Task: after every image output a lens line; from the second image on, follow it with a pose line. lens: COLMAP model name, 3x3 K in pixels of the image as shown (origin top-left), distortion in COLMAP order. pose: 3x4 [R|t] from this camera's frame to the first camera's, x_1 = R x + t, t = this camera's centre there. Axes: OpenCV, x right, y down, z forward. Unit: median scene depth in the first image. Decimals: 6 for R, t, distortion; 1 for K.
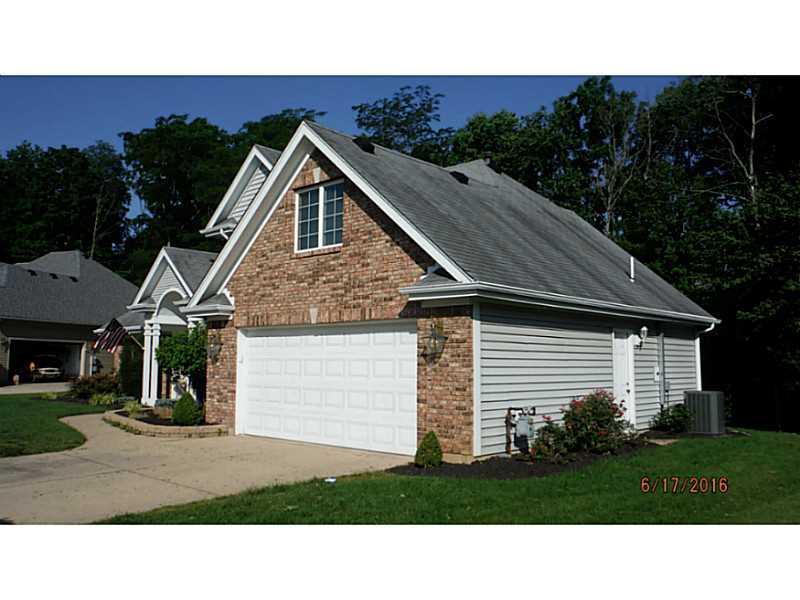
lens RADIAL K [[678.2, 0, 400.1], [0, 678.2, 303.0], [0, 0, 1]] dist [-0.002564, -0.002659]
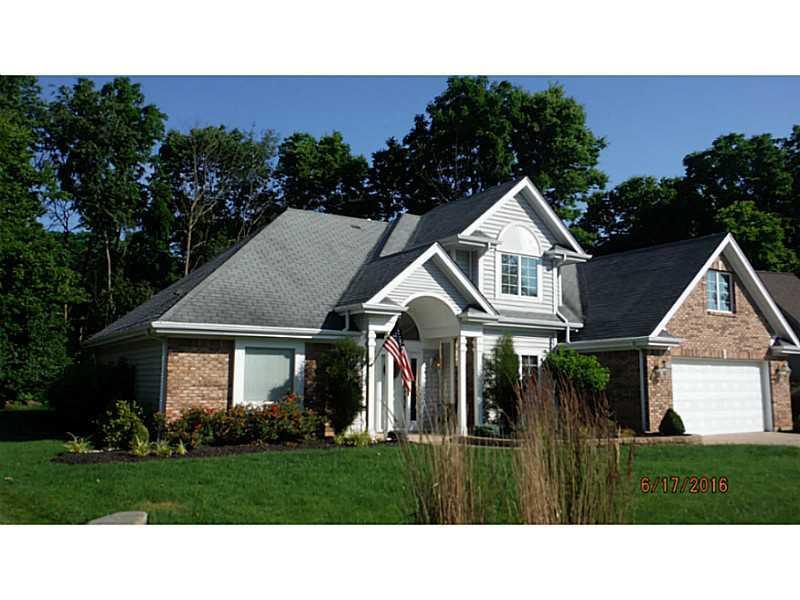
lens RADIAL K [[678.2, 0, 400.3], [0, 678.2, 296.7], [0, 0, 1]] dist [-0.002564, -0.002659]
pose [[0.236942, 0.114166, 0.964793, -1.740661], [-0.089711, 0.991400, -0.095283, 0.099209], [-0.967373, -0.063976, 0.245146, 1.263204]]
